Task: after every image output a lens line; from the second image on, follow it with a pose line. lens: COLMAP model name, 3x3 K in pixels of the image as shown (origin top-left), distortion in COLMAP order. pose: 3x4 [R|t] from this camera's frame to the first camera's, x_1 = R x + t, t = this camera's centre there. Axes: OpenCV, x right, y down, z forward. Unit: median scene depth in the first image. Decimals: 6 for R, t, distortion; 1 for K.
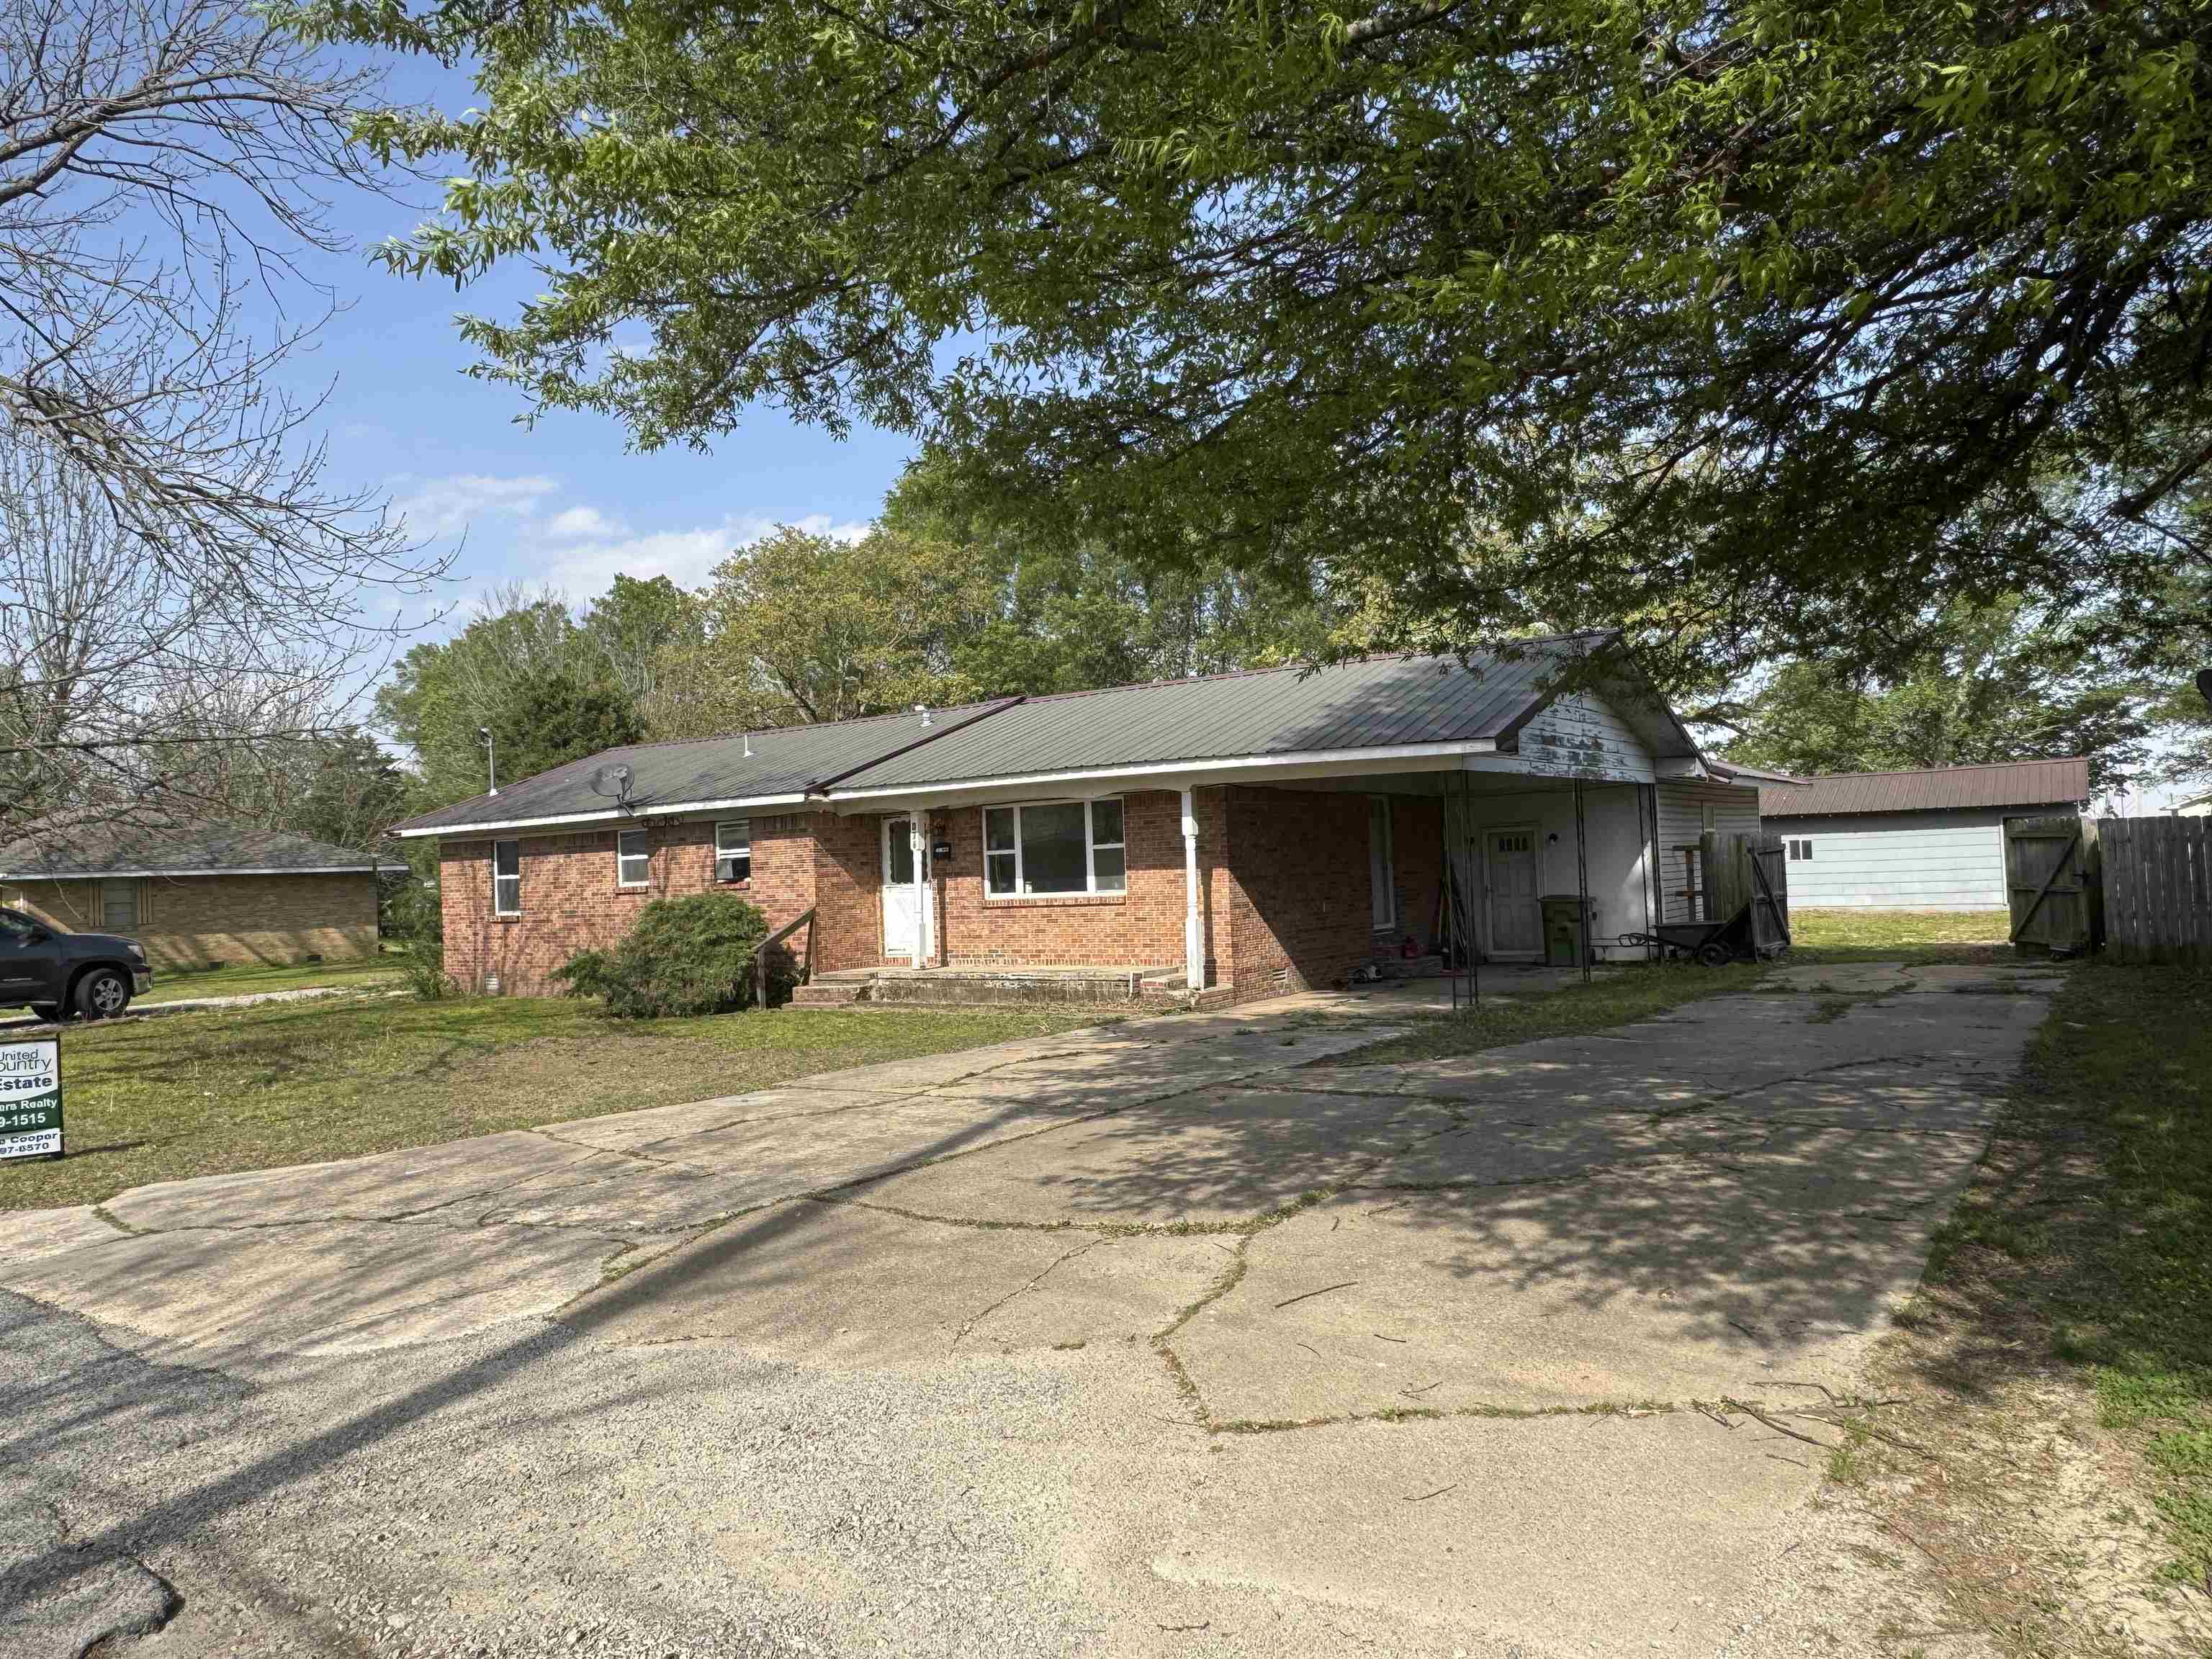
lens RADIAL K [[1499.0, 0, 1100.9], [0, 1499.0, 824.3], [0, 0, 1]] dist [-0.007636, 0.006858]
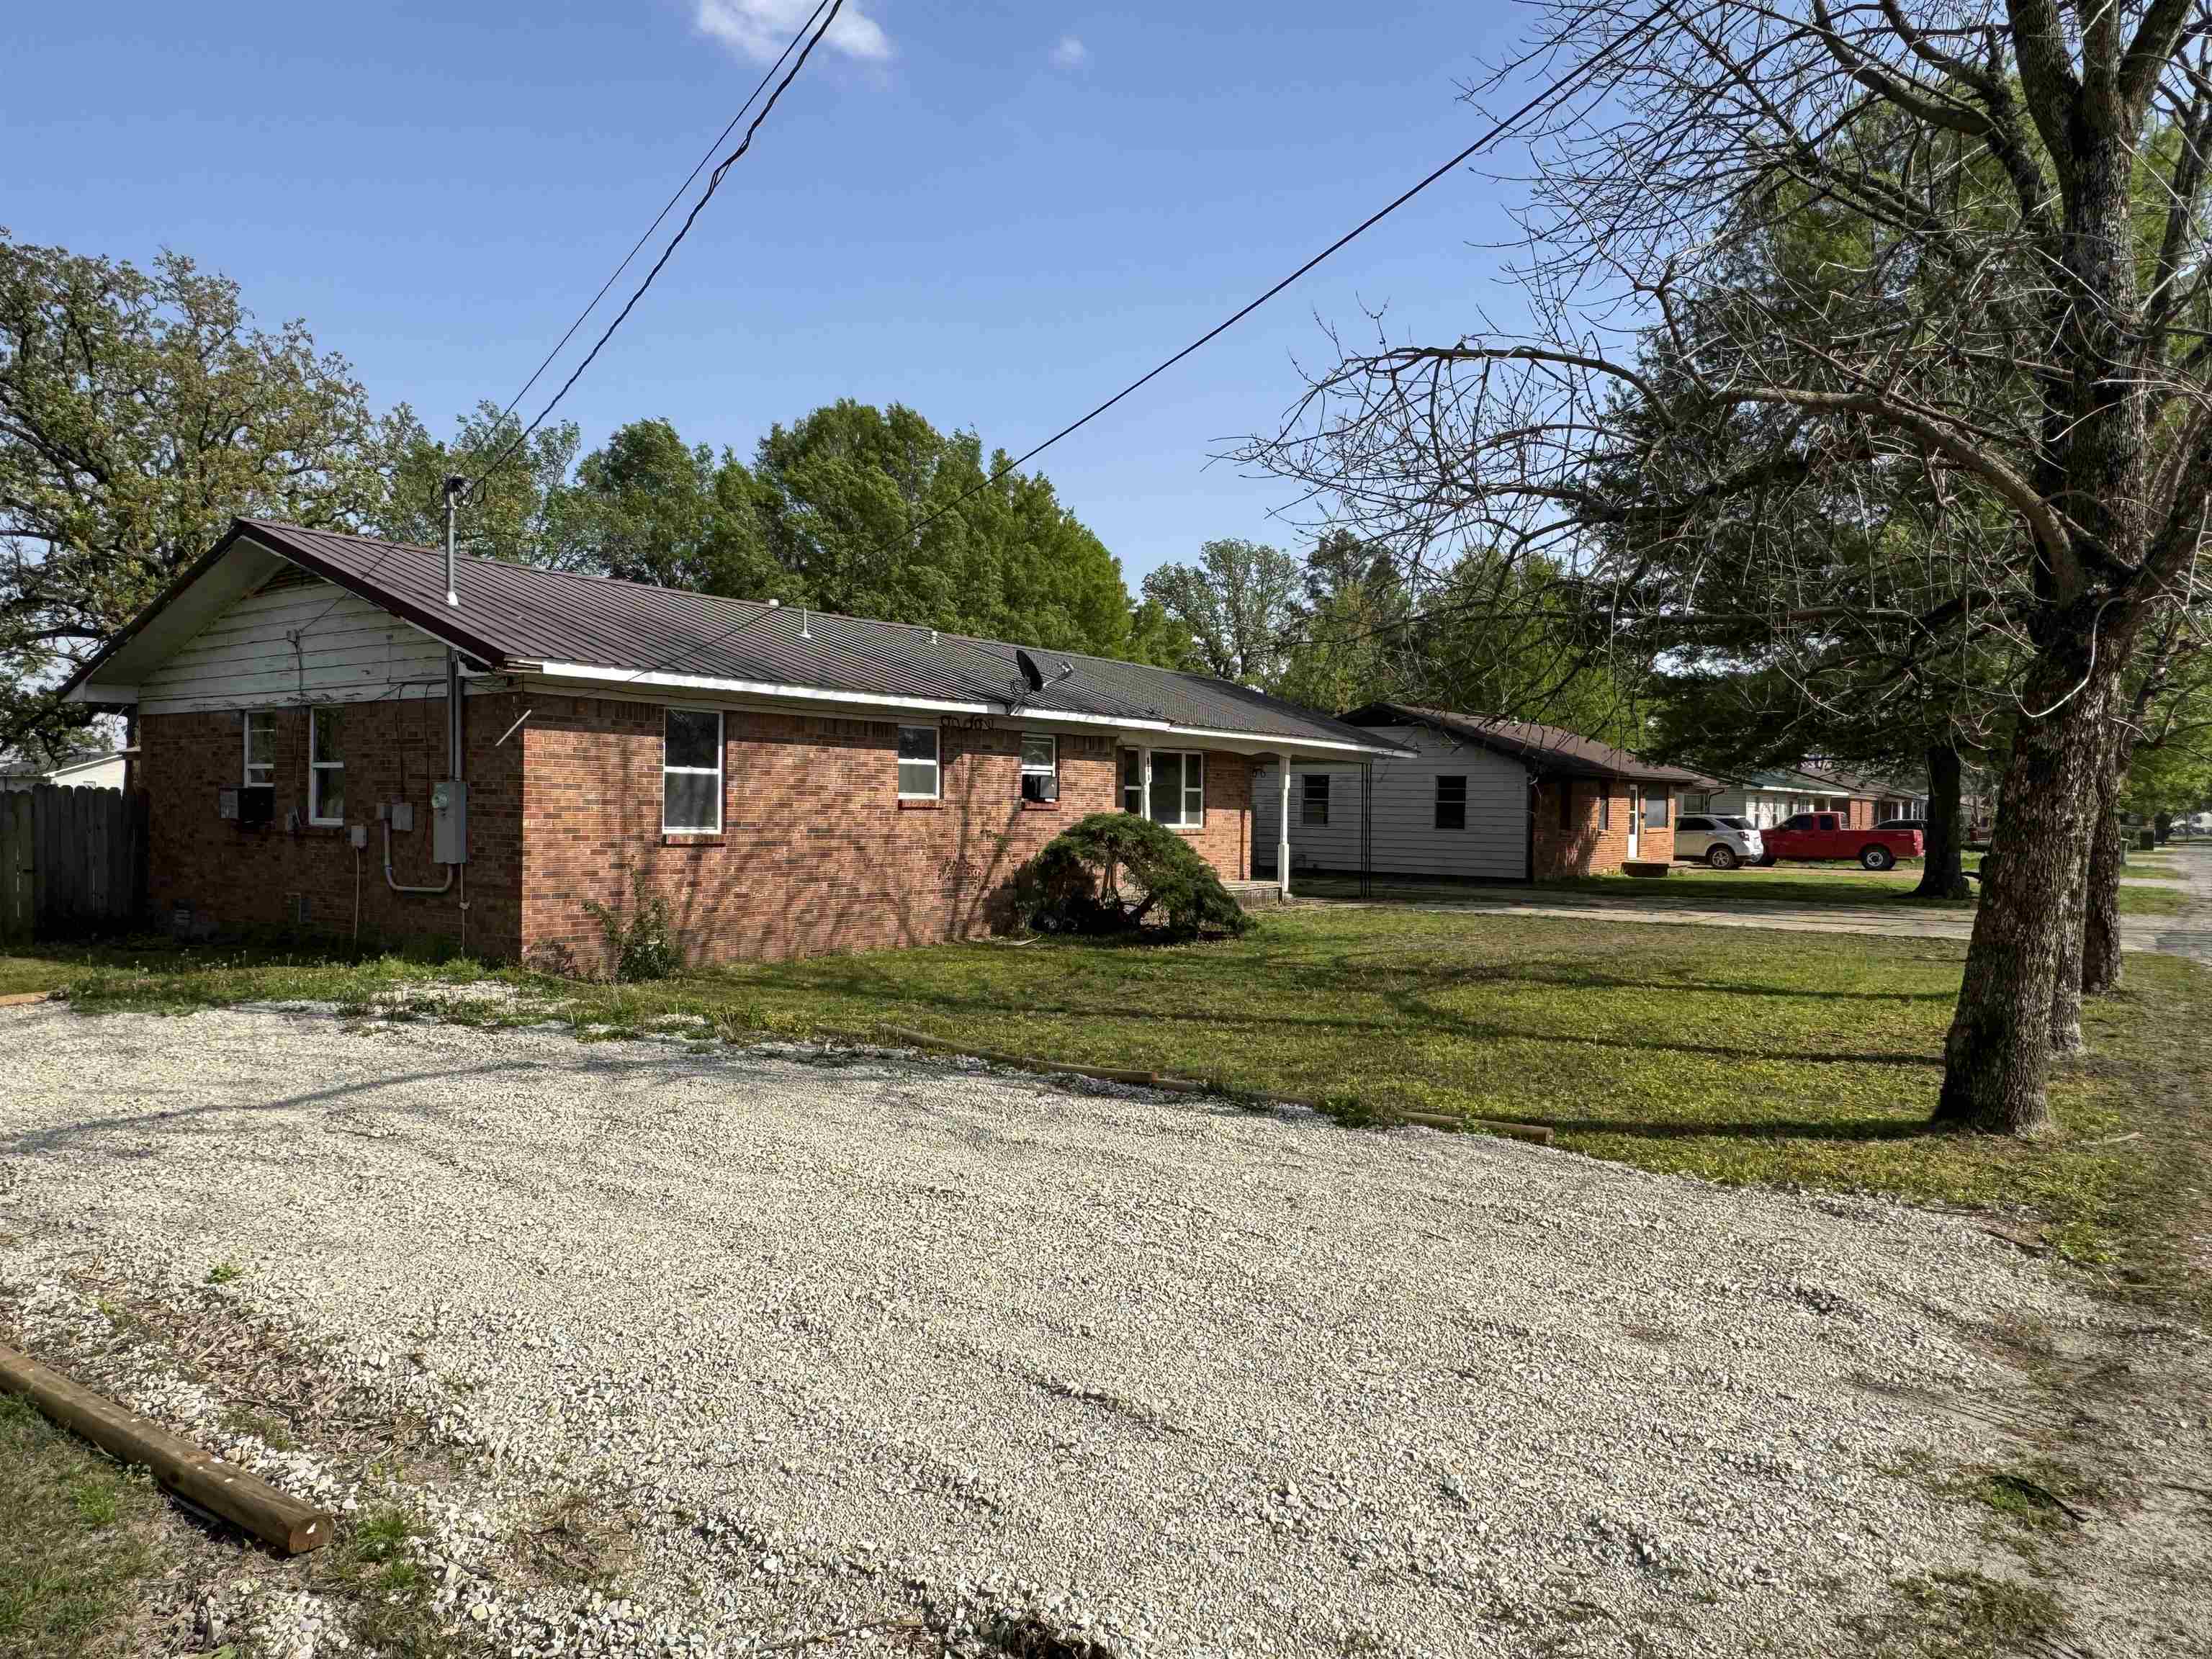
lens RADIAL K [[1499.0, 0, 1098.2], [0, 1499.0, 827.9], [0, 0, 1]] dist [-0.007636, 0.006858]
pose [[0.011651, 0.027522, 0.999553, -1.163703], [-0.046457, 0.998557, -0.026953, 0.078325], [-0.998852, -0.046122, 0.012913, 0.965563]]
